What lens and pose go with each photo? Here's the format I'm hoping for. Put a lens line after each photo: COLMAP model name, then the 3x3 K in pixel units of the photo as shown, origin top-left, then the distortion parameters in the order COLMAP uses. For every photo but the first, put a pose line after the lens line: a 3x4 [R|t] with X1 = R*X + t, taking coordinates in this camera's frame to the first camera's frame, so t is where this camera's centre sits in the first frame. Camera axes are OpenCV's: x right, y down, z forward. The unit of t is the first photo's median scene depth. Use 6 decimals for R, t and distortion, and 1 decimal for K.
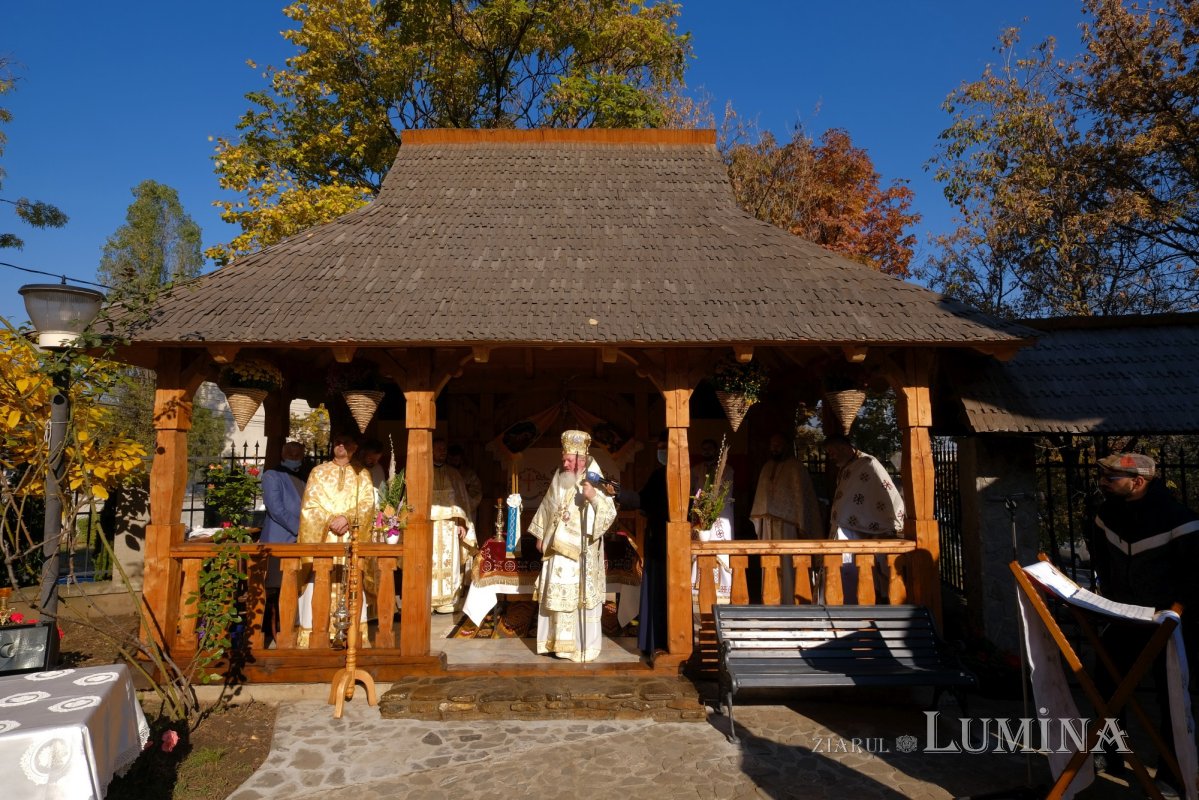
lens RADIAL K [[634.3, 0, 597.8], [0, 634.3, 401.1], [0, 0, 1]] dist [0.009603, -0.007946]
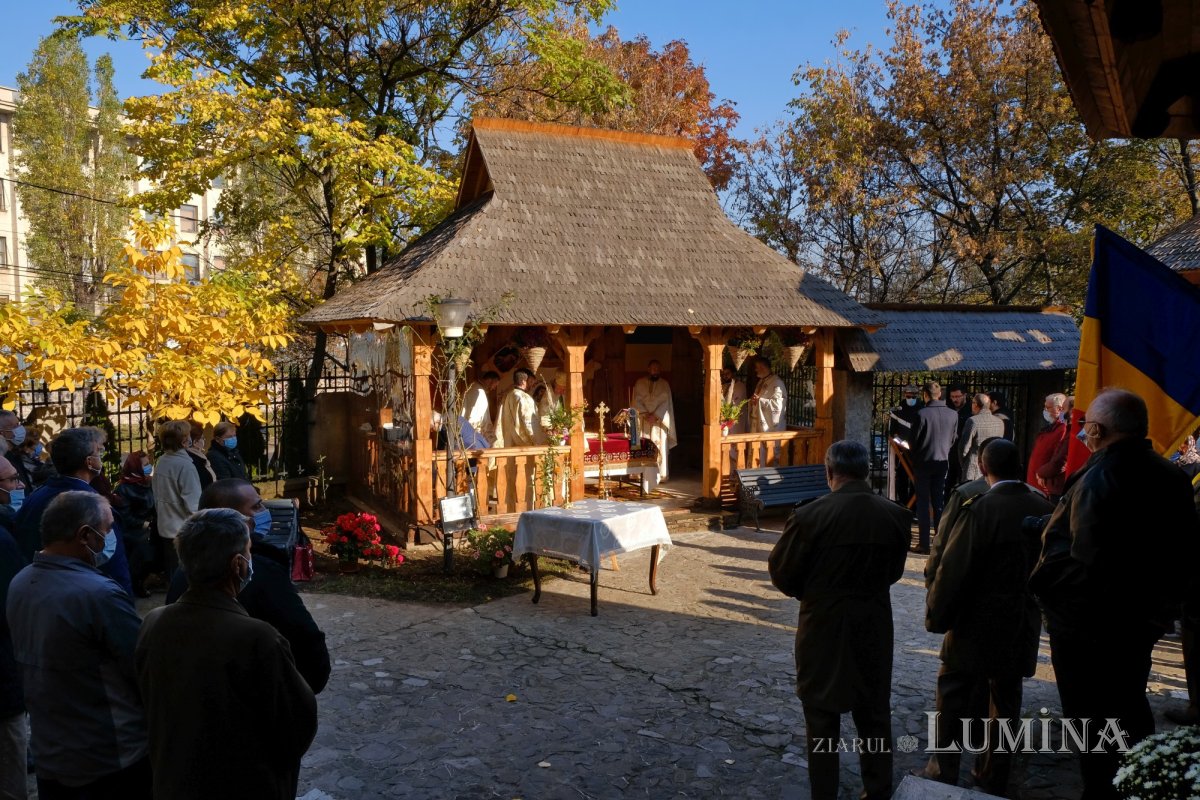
lens RADIAL K [[634.8, 0, 602.2], [0, 634.8, 399.4], [0, 0, 1]] dist [0.009603, -0.007946]
pose [[0.957589, -0.000785, 0.288136, -0.646136], [-0.045760, 0.986890, 0.154768, -0.126622], [-0.284480, -0.161389, 0.945000, -0.526711]]
